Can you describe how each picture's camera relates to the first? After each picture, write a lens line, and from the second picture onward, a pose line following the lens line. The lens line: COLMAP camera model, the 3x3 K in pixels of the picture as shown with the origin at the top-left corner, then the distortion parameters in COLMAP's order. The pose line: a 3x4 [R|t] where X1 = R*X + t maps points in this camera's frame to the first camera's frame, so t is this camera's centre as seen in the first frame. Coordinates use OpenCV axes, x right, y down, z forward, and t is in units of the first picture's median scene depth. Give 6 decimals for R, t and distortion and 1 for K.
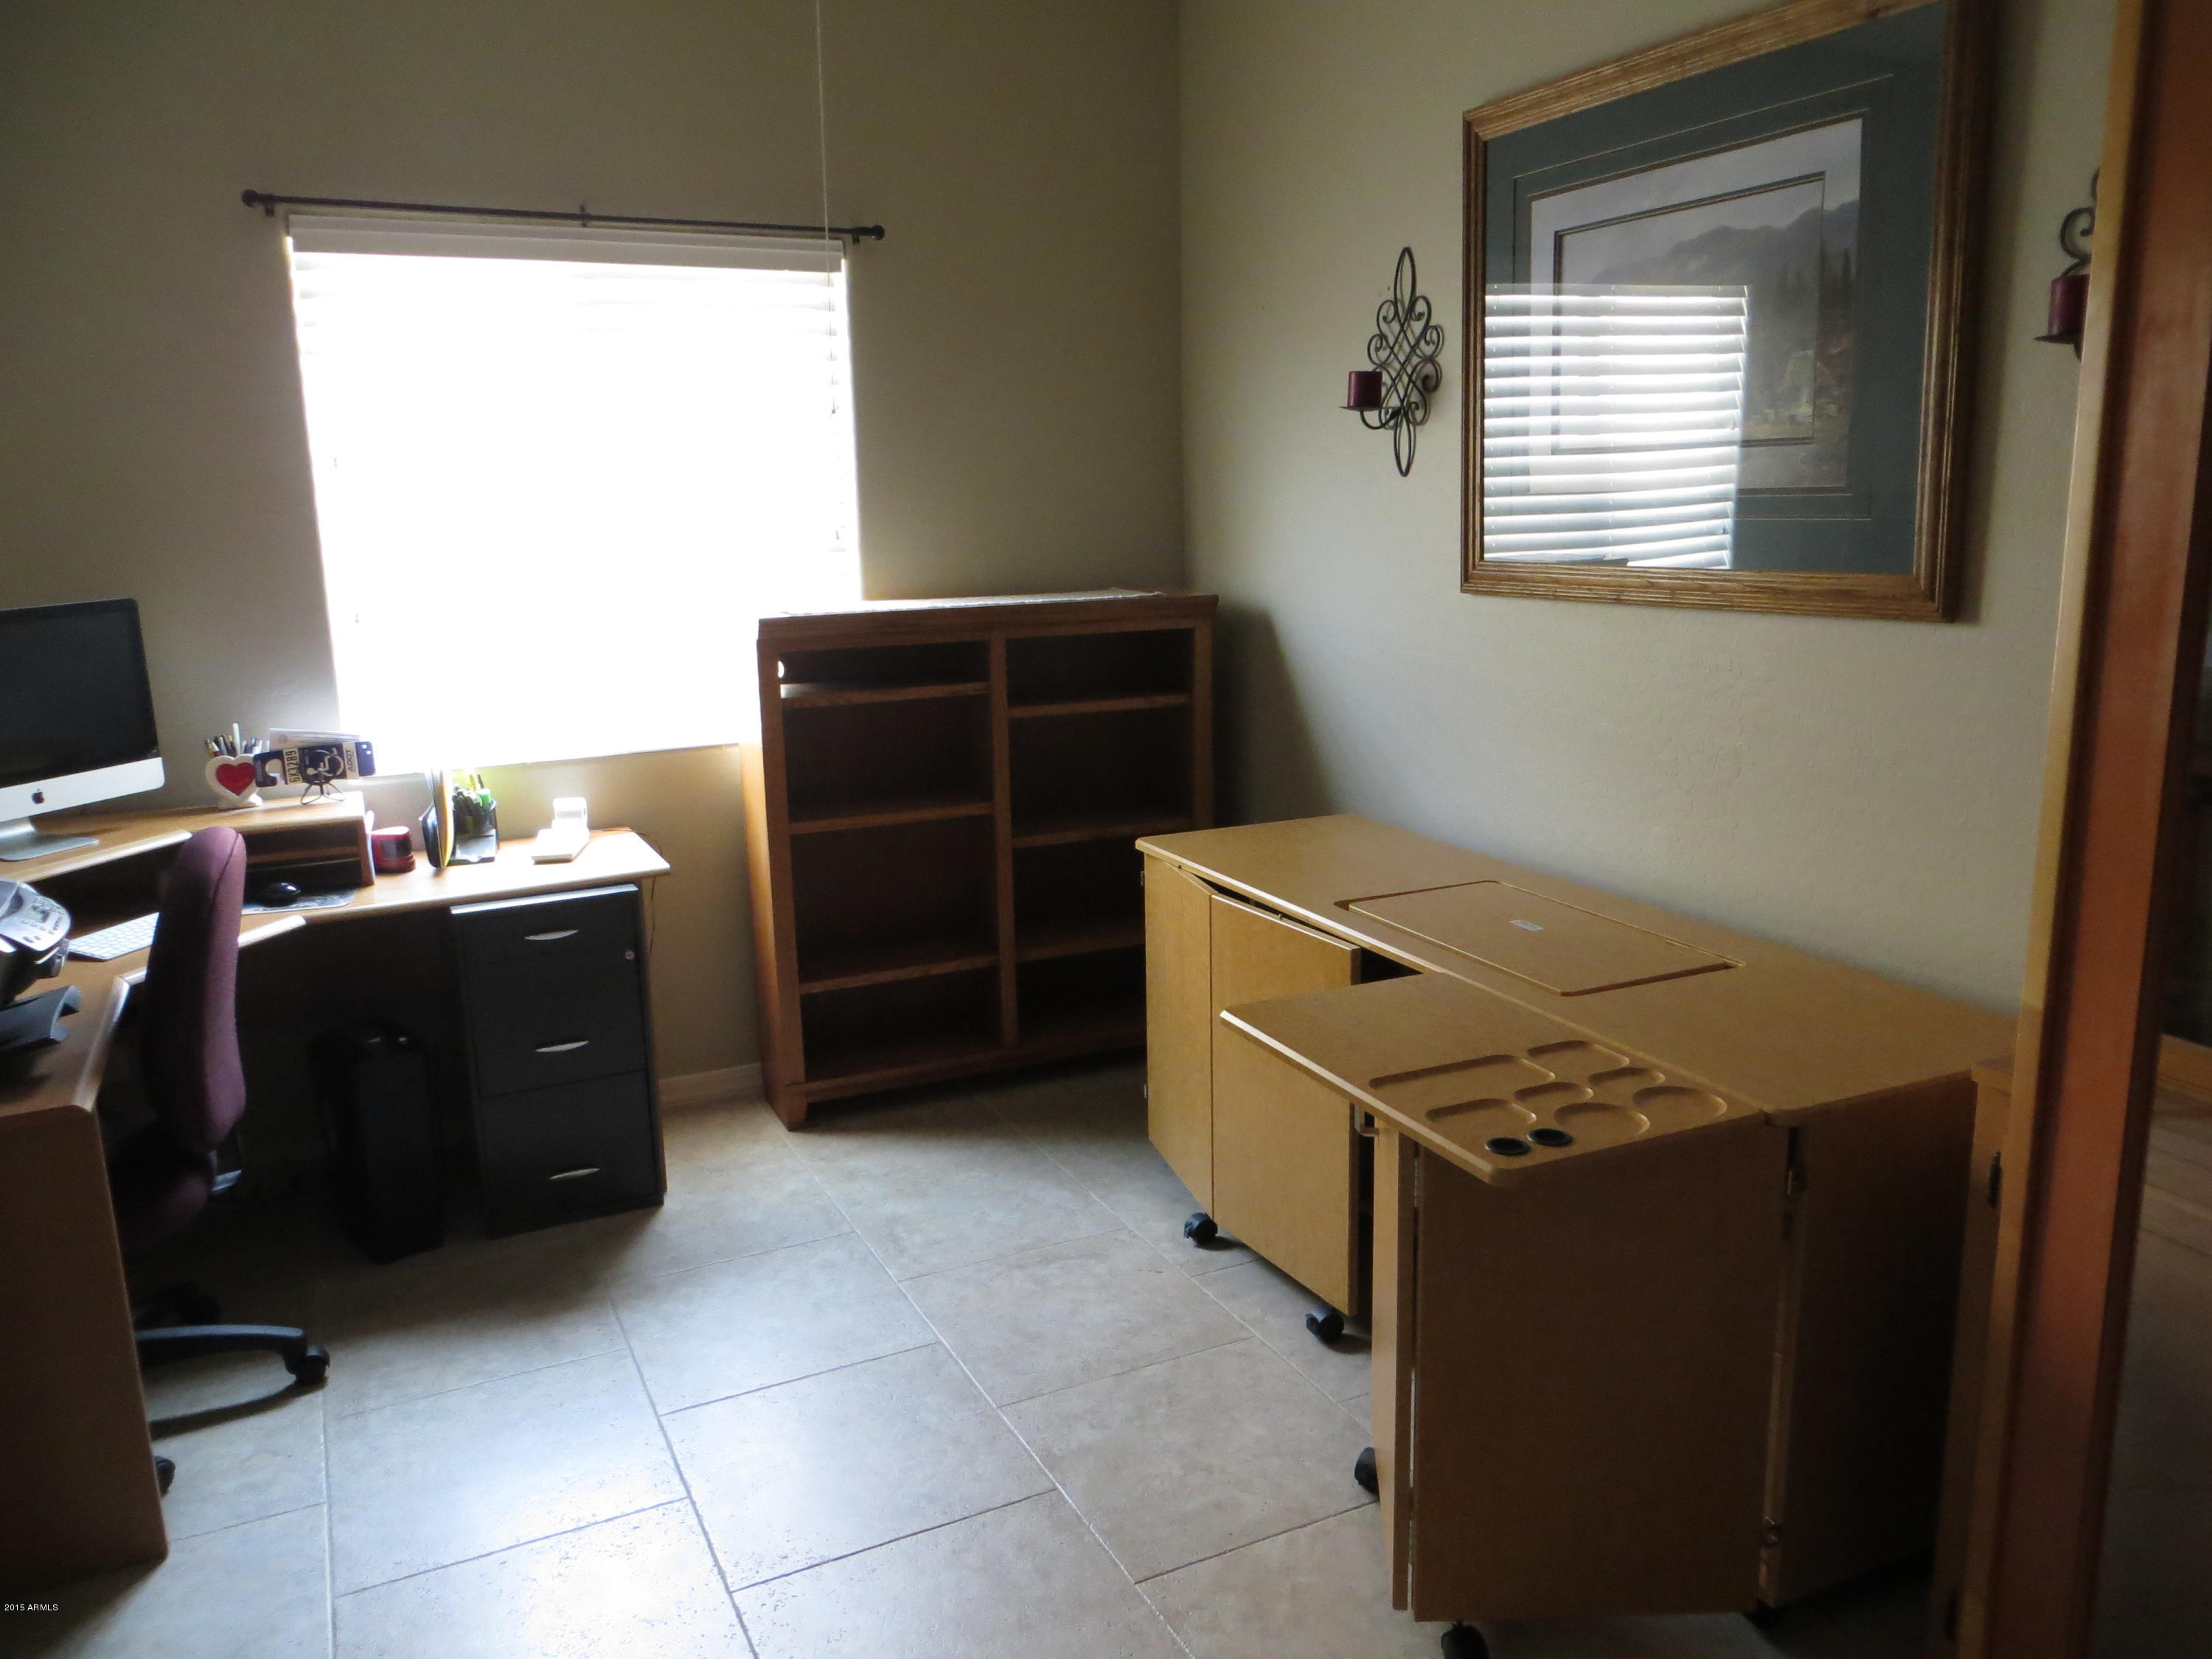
lens RADIAL K [[1660.2, 0, 1112.6], [0, 1660.2, 827.9], [0, 0, 1]] dist [-0.019625, 0.002379]
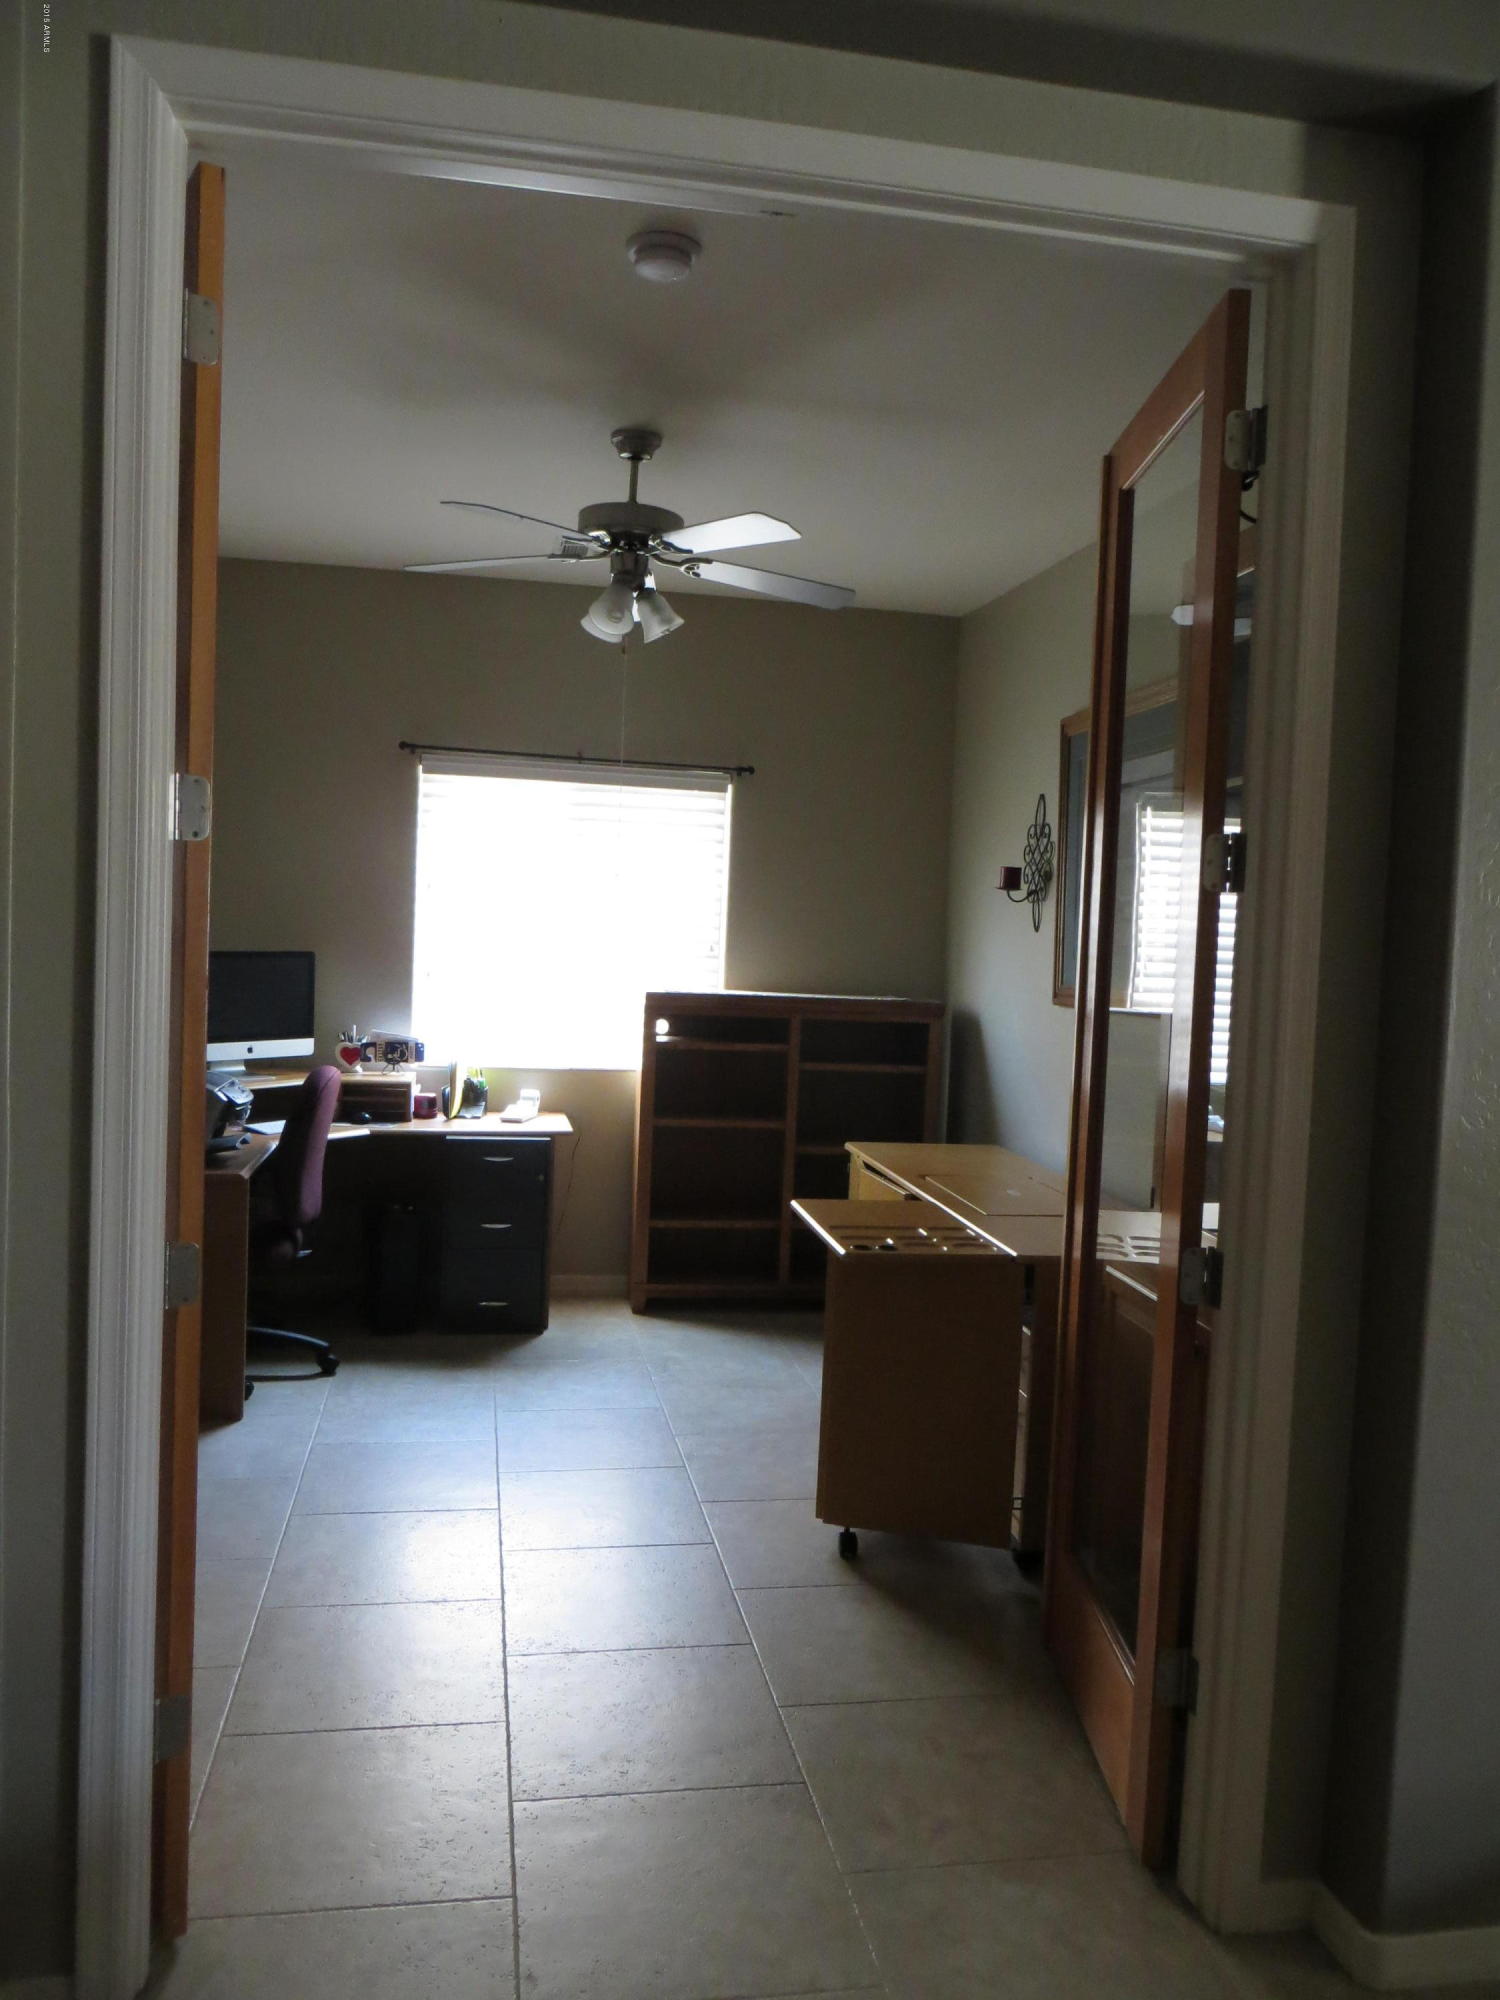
lens RADIAL K [[1517.0, 0, 750.0], [0, 1517.0, 1000.0], [0, 0, 1]] dist [0.002850, -0.001642]
pose [[0.959918, 0.074058, -0.270321, 0.317567], [-0.116979, 0.982302, -0.146283, 0.098916], [0.254703, 0.172042, 0.951592, -0.453679]]
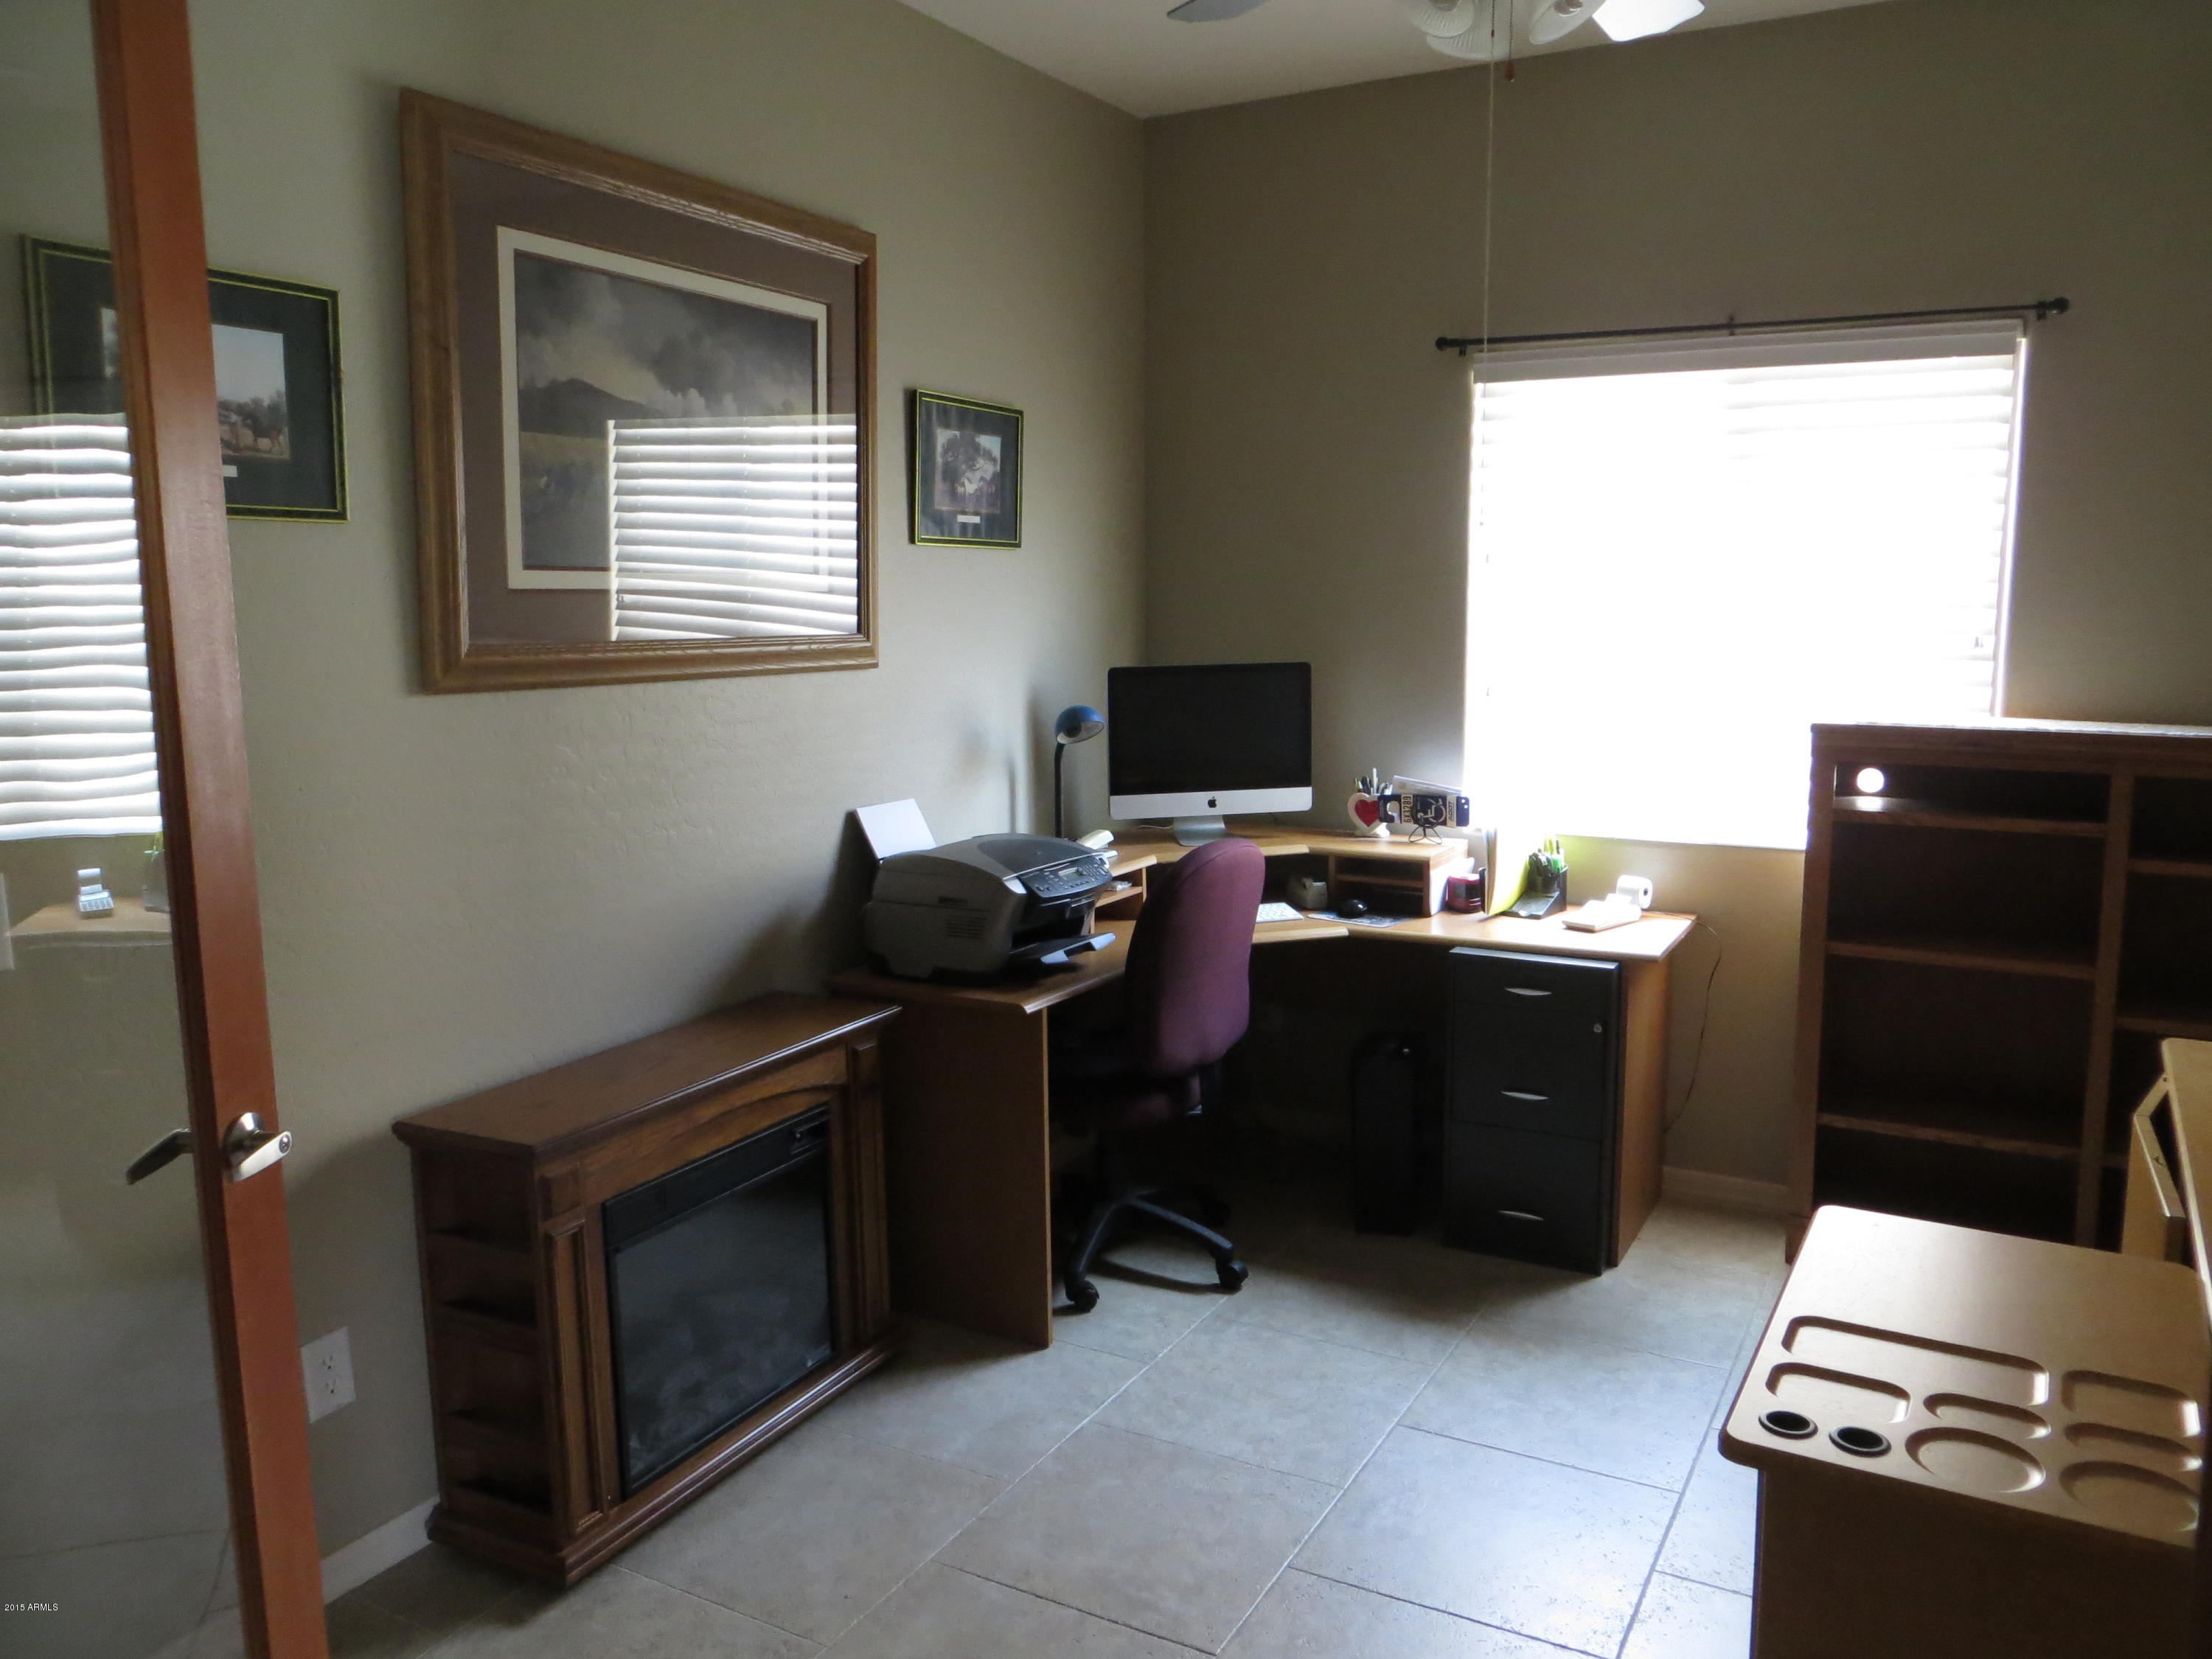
lens RADIAL K [[1640.4, 0, 1106.0], [0, 1640.4, 829.5], [0, 0, 1]] dist [-0.027268, 0.005847]
pose [[0.563747, 0.136653, -0.814565, 0.349239], [-0.178845, 0.983017, 0.041138, -0.032459], [0.806352, 0.122490, 0.578612, 0.136737]]
